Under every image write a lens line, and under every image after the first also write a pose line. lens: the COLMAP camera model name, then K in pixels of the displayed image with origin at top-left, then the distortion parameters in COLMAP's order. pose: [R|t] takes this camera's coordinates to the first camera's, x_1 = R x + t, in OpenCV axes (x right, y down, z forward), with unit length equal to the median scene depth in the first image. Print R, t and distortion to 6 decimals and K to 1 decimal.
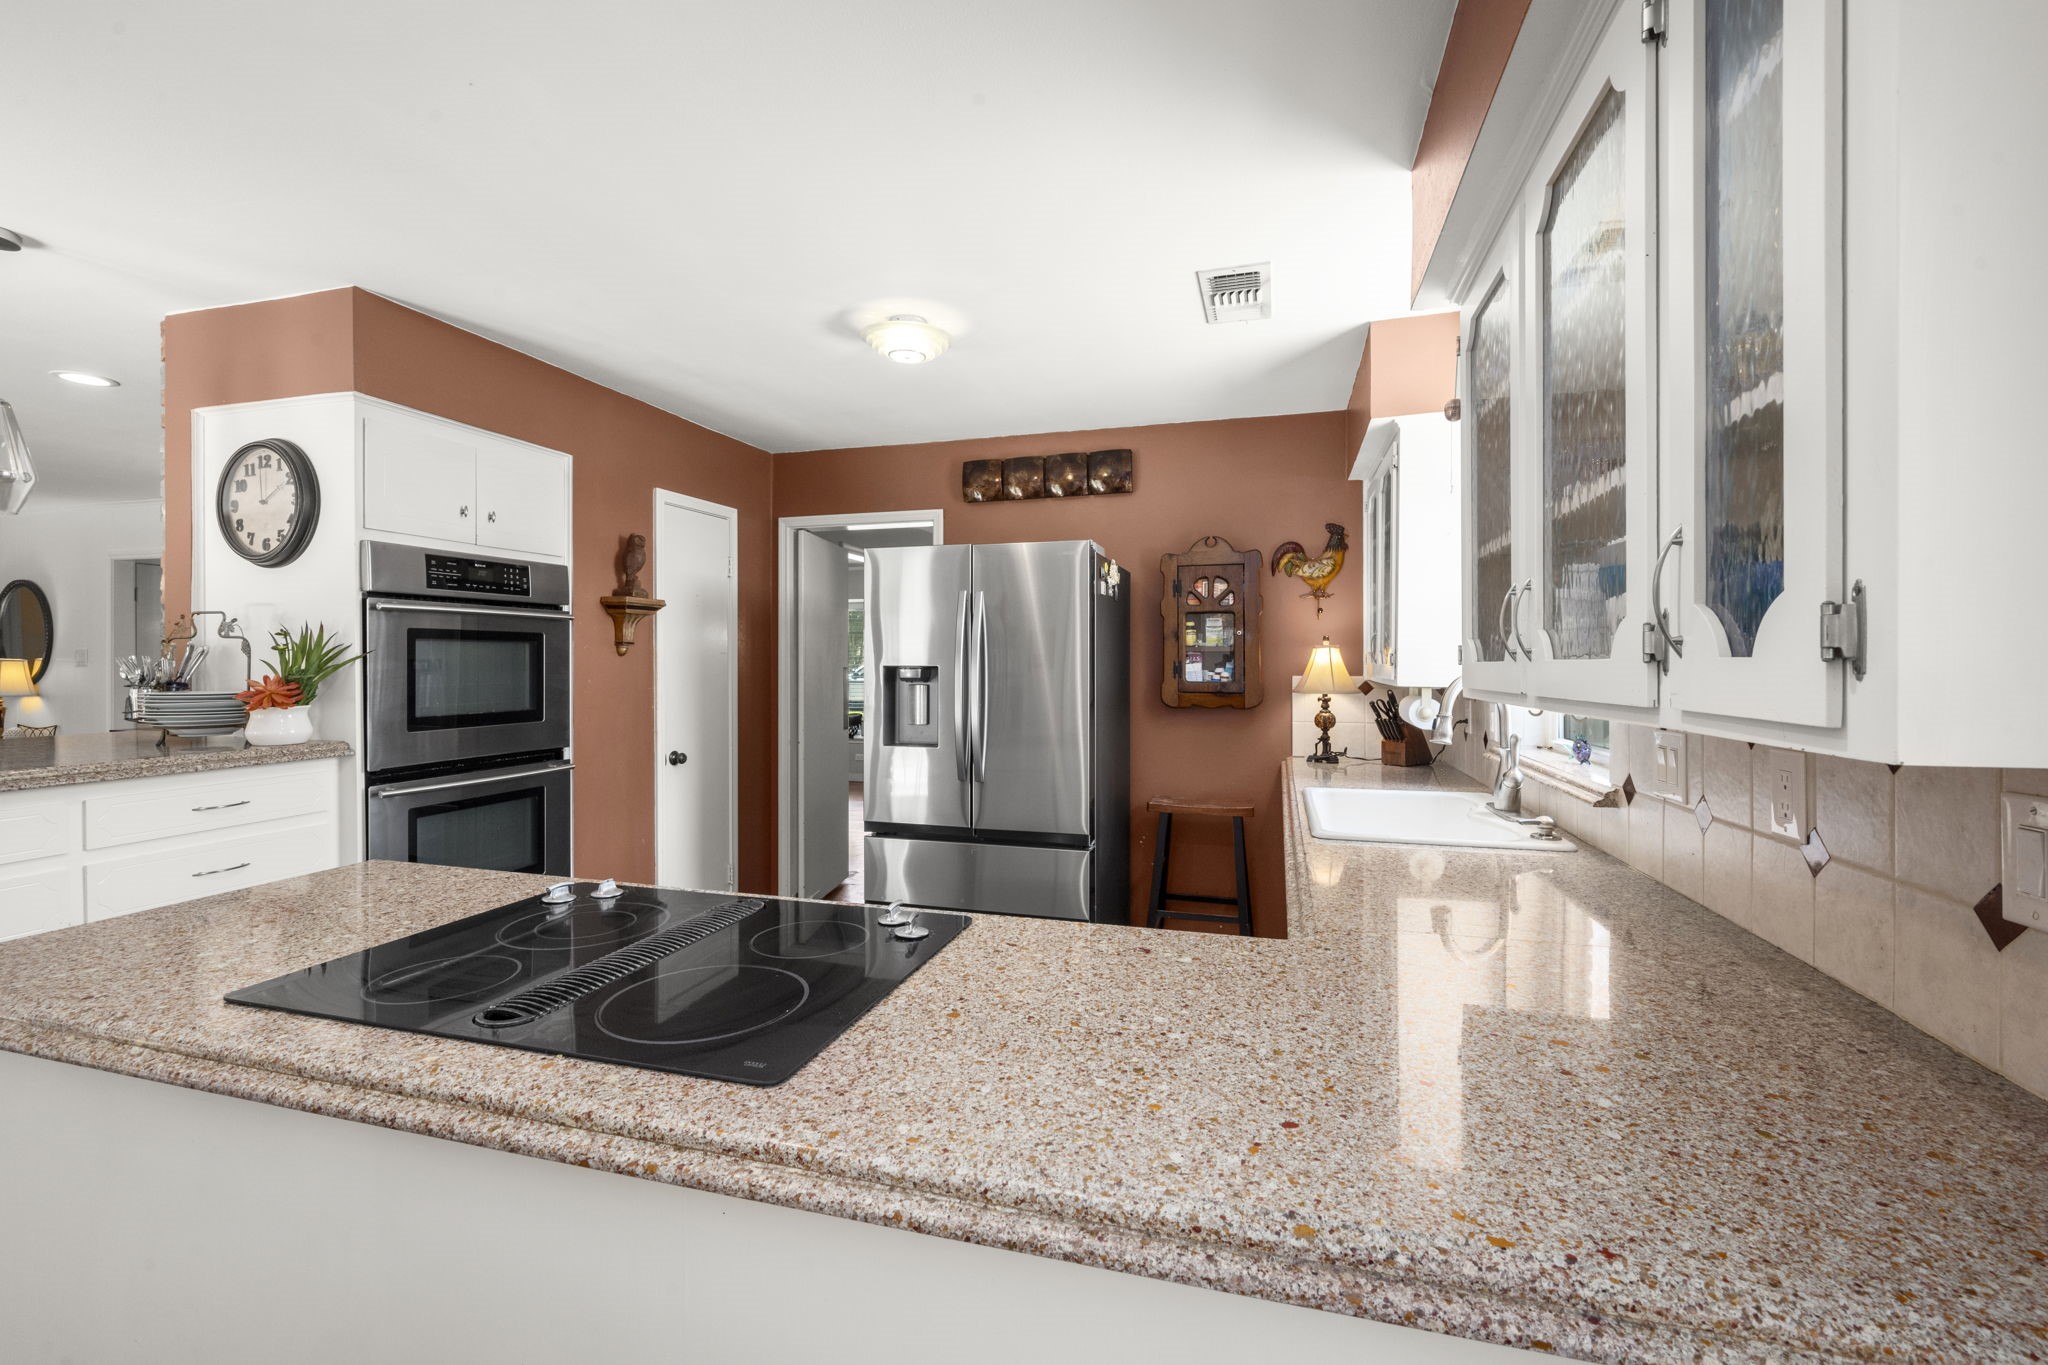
lens RADIAL K [[863.7, 0, 1024.0], [0, 863.7, 682.5], [0, 0, 1]] dist [0.001445, 0.000361]
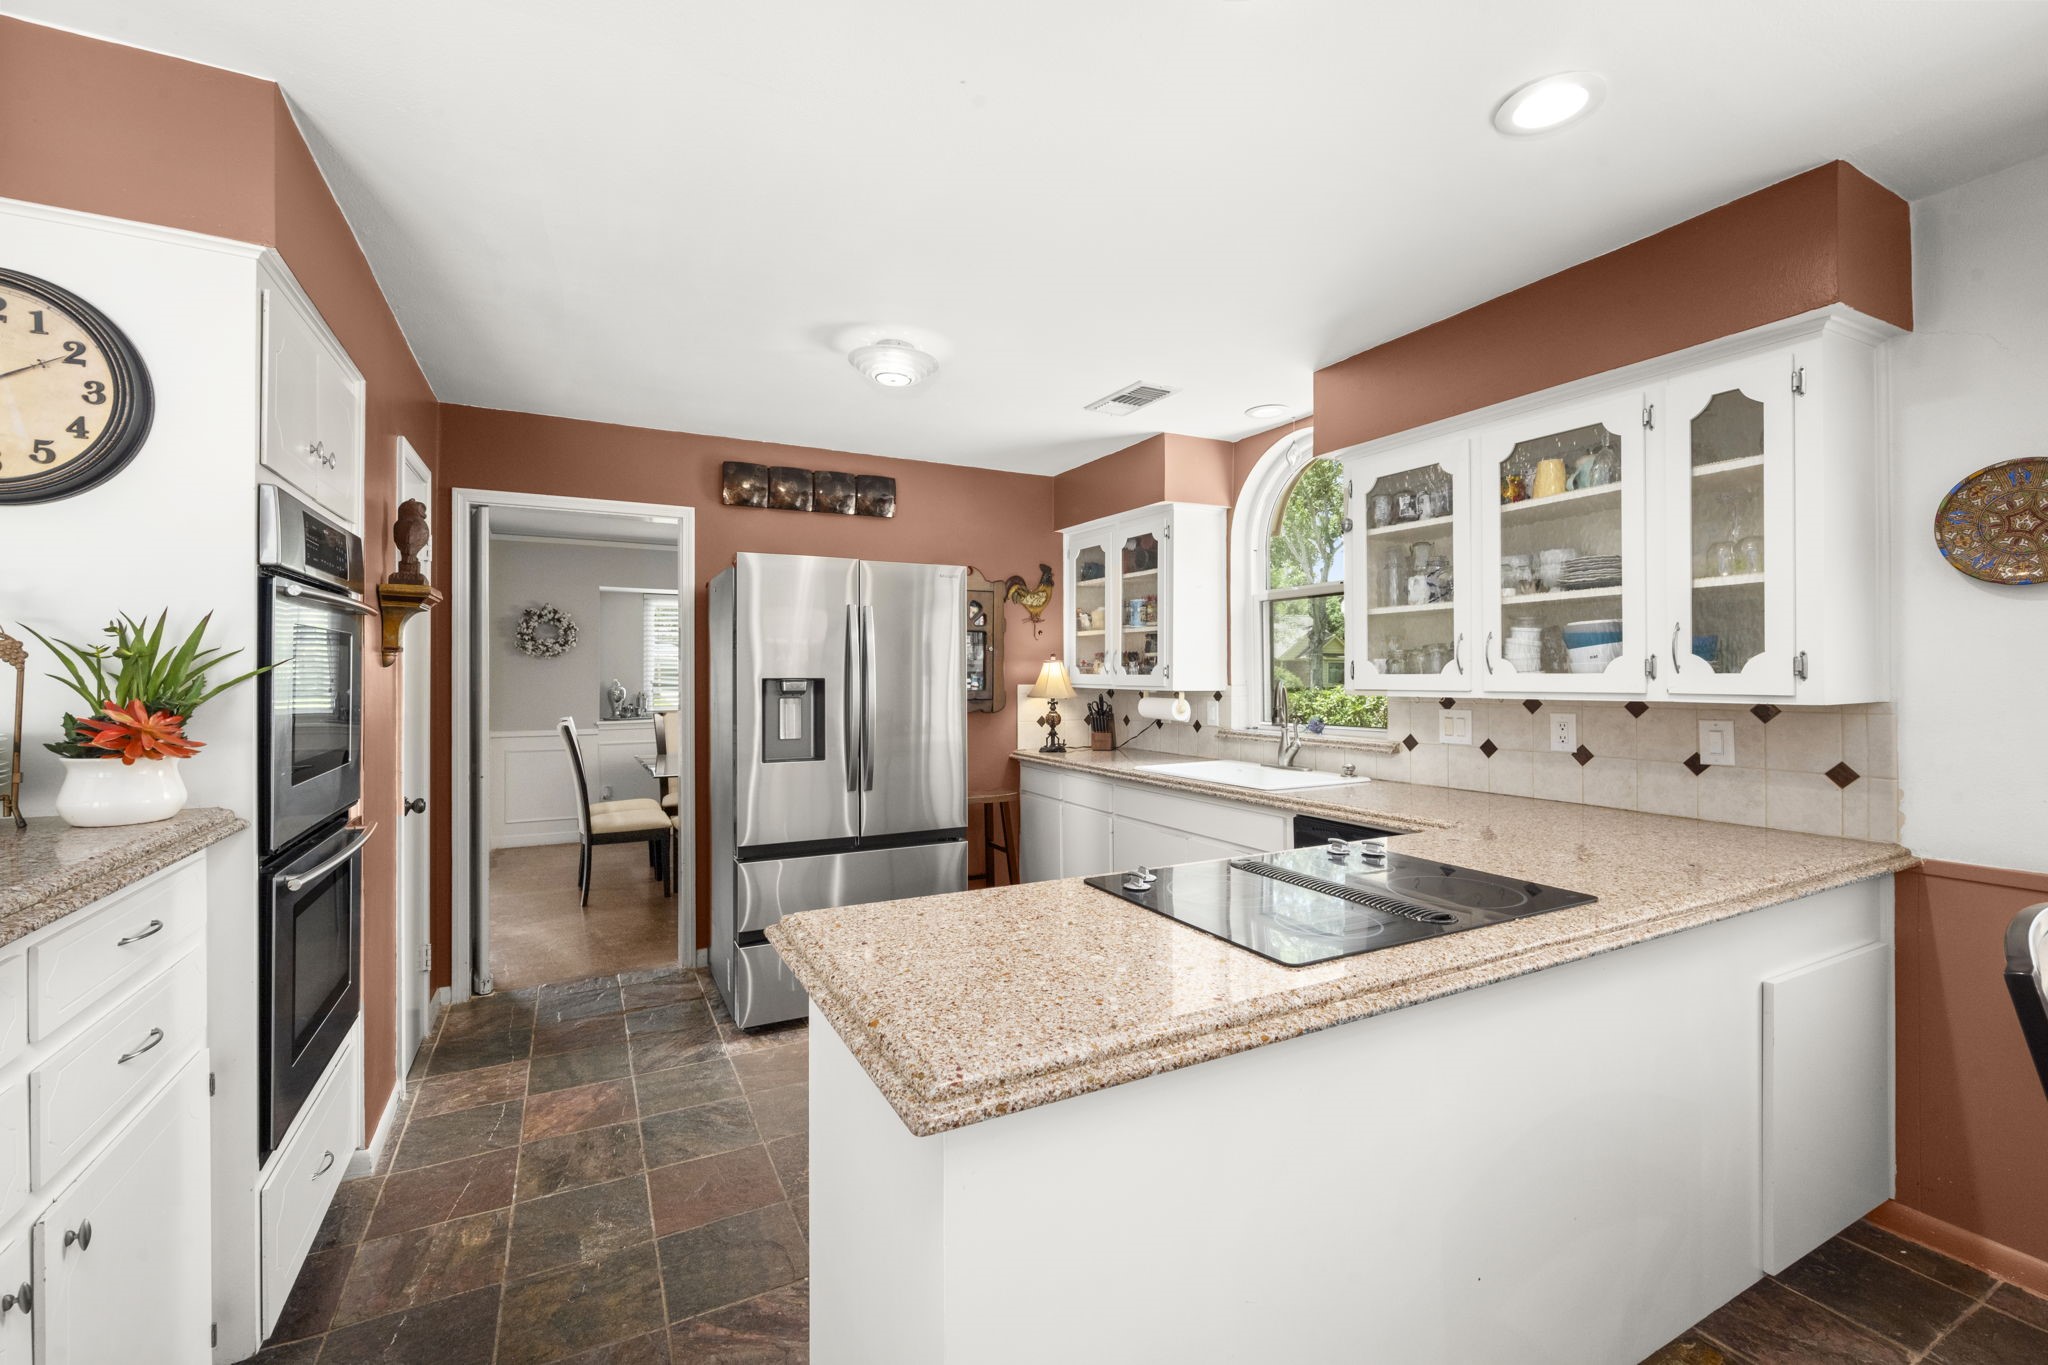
lens RADIAL K [[863.7, 0, 1024.0], [0, 863.7, 682.5], [0, 0, 1]] dist [0.001445, 0.000361]
pose [[0.717201, -0.009638, 0.696799, -0.568795], [0.017531, 0.999837, -0.004215, -0.005603], [-0.696645, 0.015238, 0.717254, 0.115615]]
